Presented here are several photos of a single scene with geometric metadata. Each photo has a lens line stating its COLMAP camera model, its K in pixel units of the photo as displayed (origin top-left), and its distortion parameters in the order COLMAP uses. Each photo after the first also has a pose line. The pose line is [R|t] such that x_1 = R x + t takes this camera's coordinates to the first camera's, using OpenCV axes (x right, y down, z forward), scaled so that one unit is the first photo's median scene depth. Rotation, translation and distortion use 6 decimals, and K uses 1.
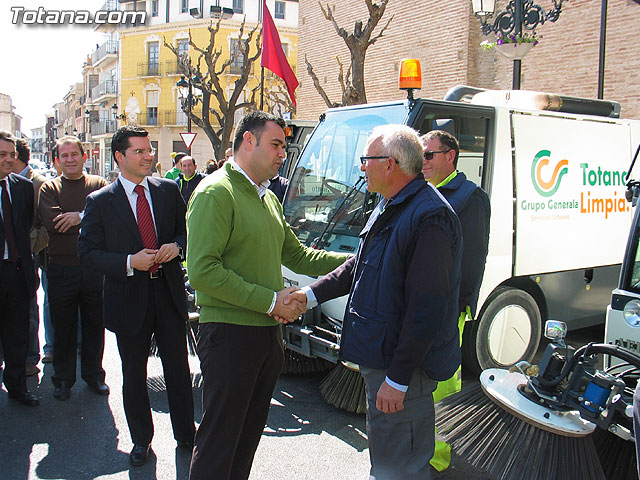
lens RADIAL K [[666.0, 0, 317.9], [0, 666.0, 237.3], [0, 0, 1]] dist [-0.186044, 0.233871]
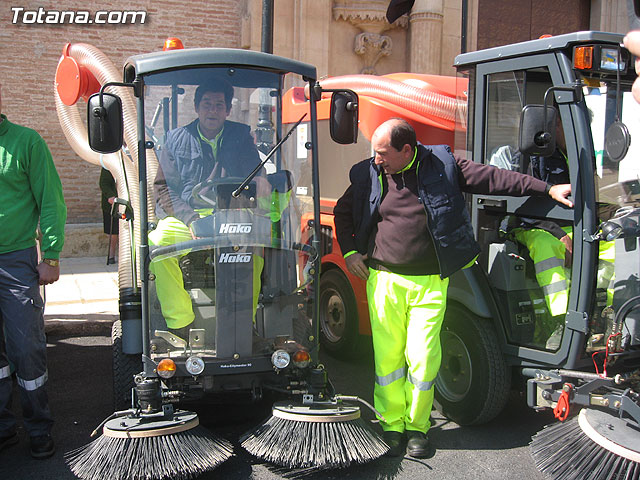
lens RADIAL K [[700.1, 0, 320.7], [0, 700.1, 251.0], [0, 0, 1]] dist [-0.138377, 0.123298]
pose [[0.114261, -0.138887, 0.983695, -0.225625], [0.092933, 0.987332, 0.128605, -0.042293], [-0.989094, 0.076723, 0.125721, 0.452660]]
